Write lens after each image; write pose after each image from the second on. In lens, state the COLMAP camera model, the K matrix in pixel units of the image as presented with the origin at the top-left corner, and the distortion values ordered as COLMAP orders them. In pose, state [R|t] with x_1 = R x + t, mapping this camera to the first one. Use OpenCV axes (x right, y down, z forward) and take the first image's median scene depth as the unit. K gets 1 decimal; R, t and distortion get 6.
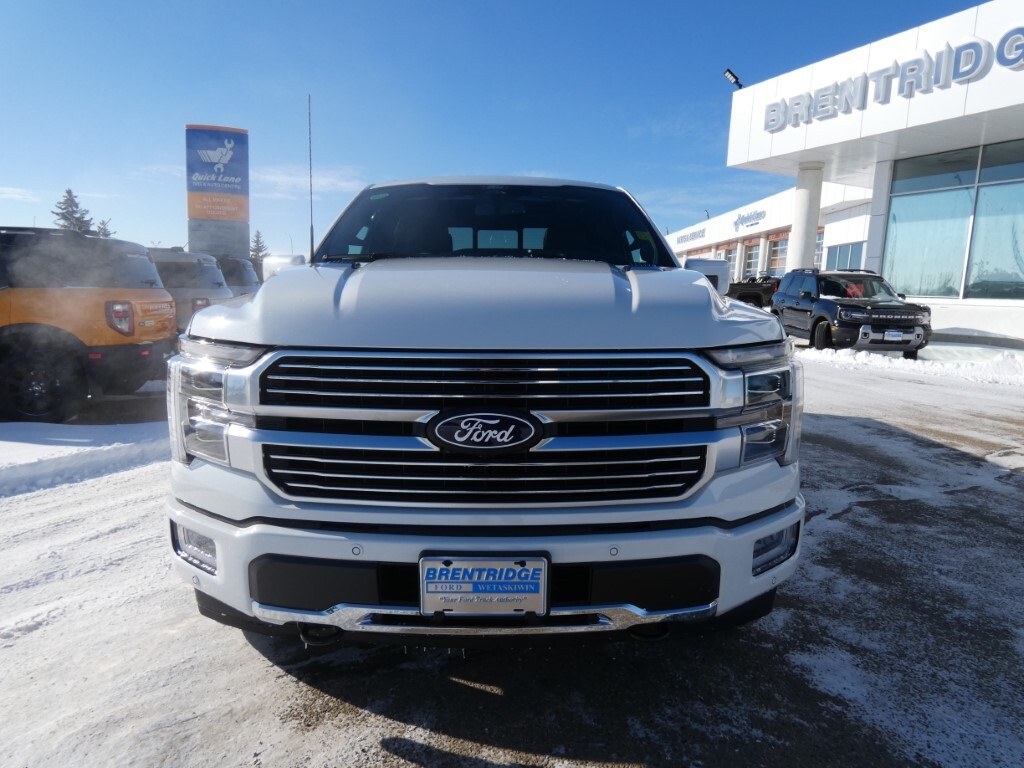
lens RADIAL K [[613.3, 0, 512.4], [0, 613.3, 378.7], [0, 0, 1]] dist [-0.011101, -0.002566]
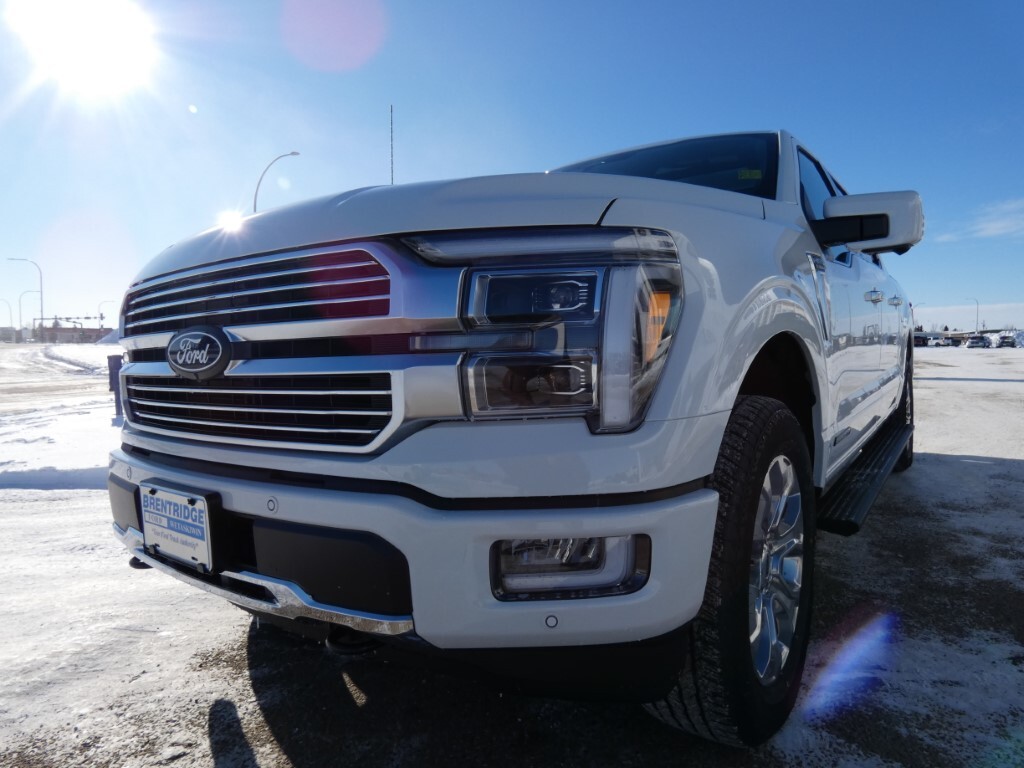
lens RADIAL K [[613.3, 0, 512.4], [0, 613.3, 378.7], [0, 0, 1]] dist [-0.011101, -0.002566]
pose [[0.801801, 0.001708, -0.597588, 0.110035], [-0.061858, 0.994861, -0.080154, 0.021070], [0.594381, 0.101233, 0.797787, 0.069586]]
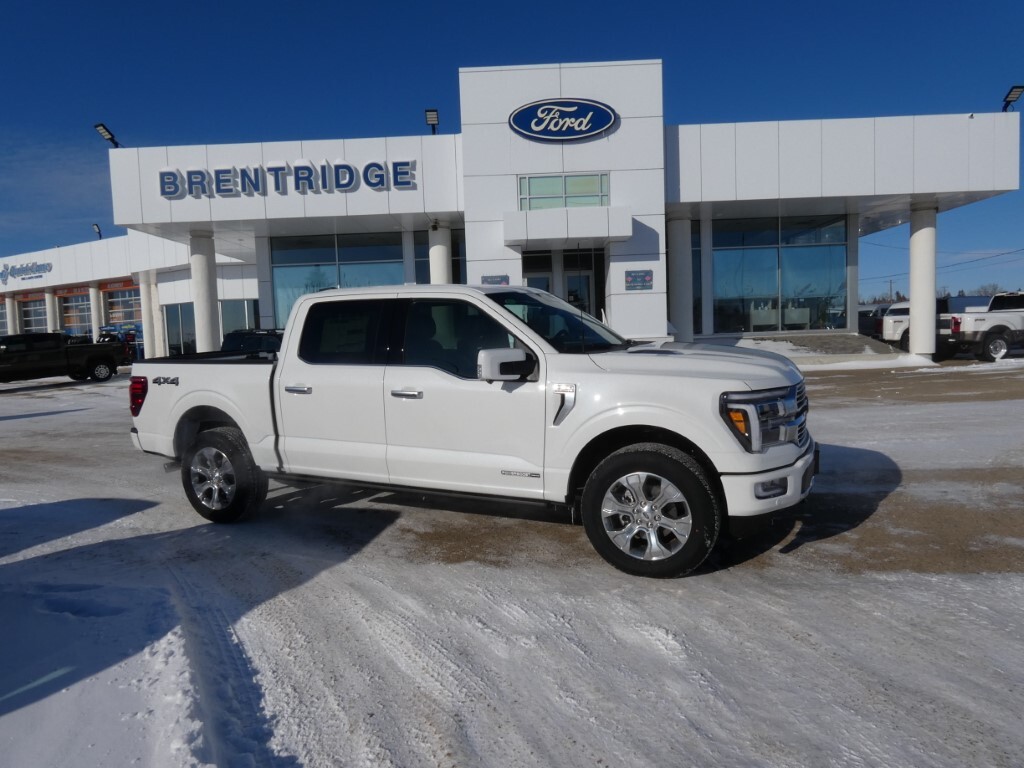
lens RADIAL K [[613.3, 0, 512.4], [0, 613.3, 378.7], [0, 0, 1]] dist [-0.011101, -0.002566]
pose [[0.432183, -0.108494, 0.895236, -0.404542], [0.182279, 0.982755, 0.031104, -0.048264], [-0.883172, 0.149740, 0.444506, 0.116745]]
